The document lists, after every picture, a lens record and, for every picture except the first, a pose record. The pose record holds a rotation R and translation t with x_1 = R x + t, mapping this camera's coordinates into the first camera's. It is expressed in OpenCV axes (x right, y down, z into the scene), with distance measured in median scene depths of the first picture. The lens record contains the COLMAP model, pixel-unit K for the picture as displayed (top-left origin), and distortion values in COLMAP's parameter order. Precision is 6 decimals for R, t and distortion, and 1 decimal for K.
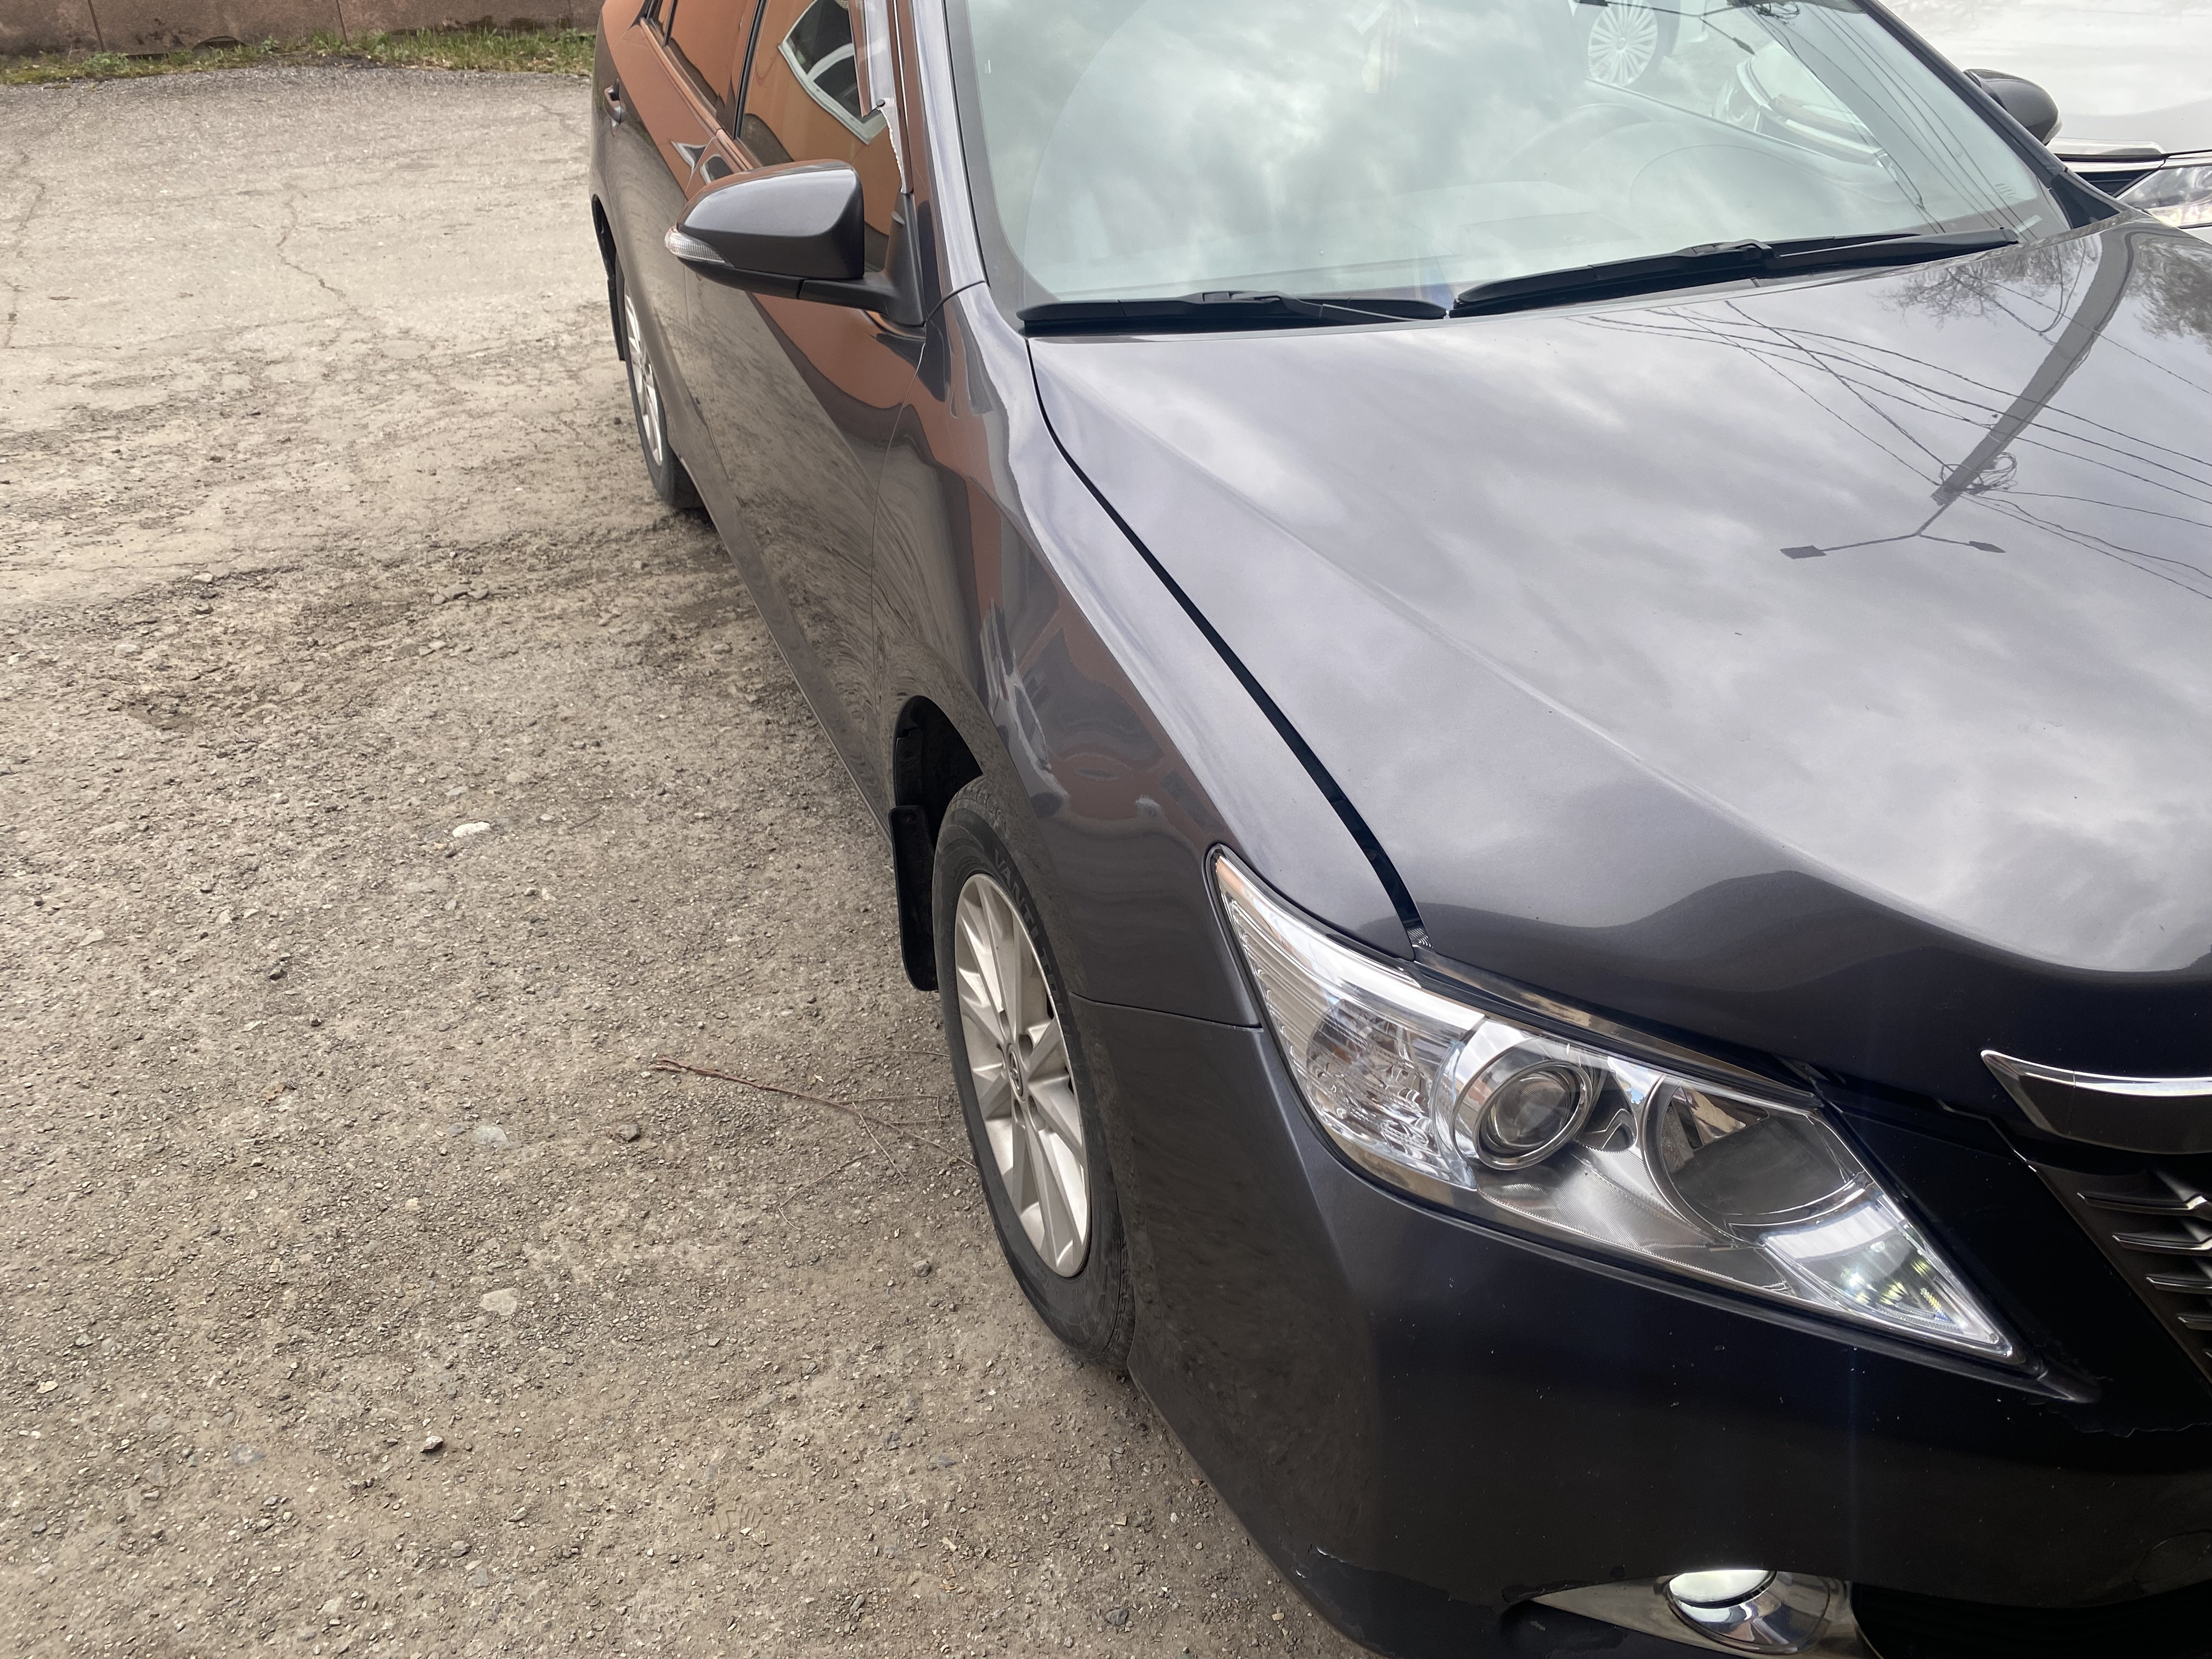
lens RADIAL K [[1653.7, 0, 1092.0], [0, 1653.7, 845.7], [0, 0, 1]] dist [0.000816, -0.003693]
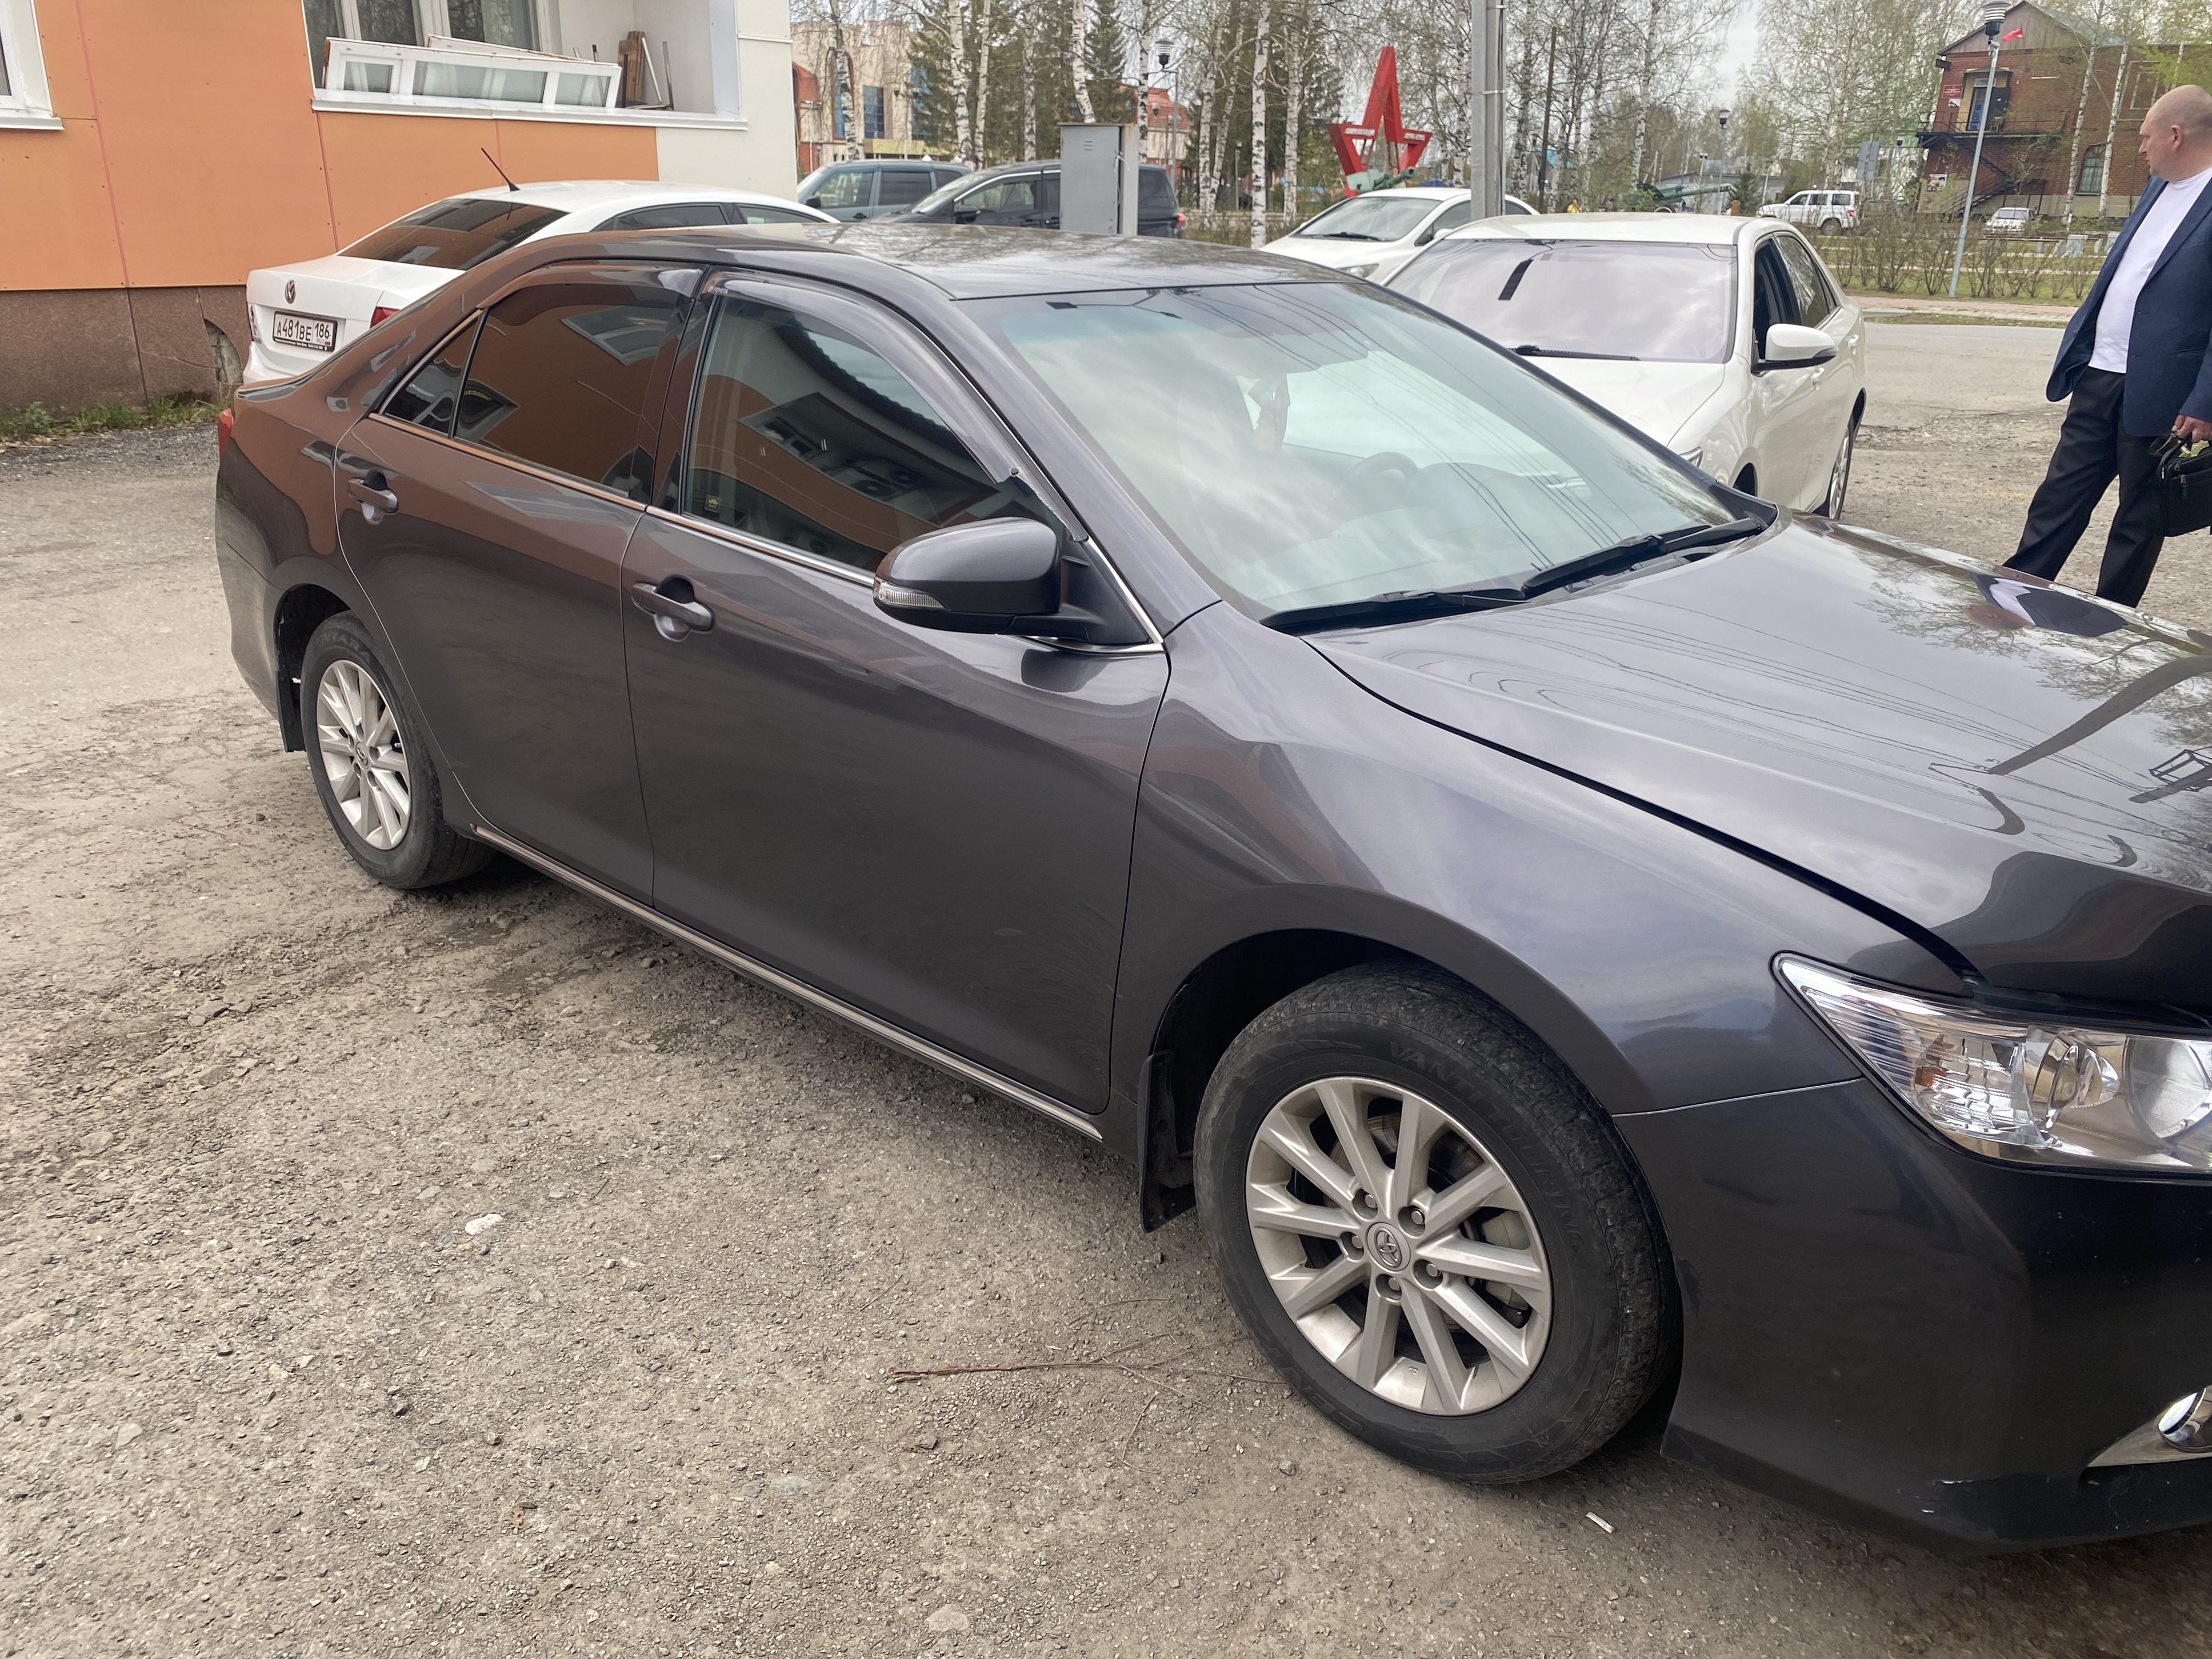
lens RADIAL K [[1653.7, 0, 1092.0], [0, 1653.7, 845.7], [0, 0, 1]] dist [0.000816, -0.003693]
pose [[0.903941, -0.137778, 0.404856, -0.412709], [0.214351, 0.965149, -0.150138, -0.002054], [-0.370061, 0.222497, 0.901970, -0.015166]]
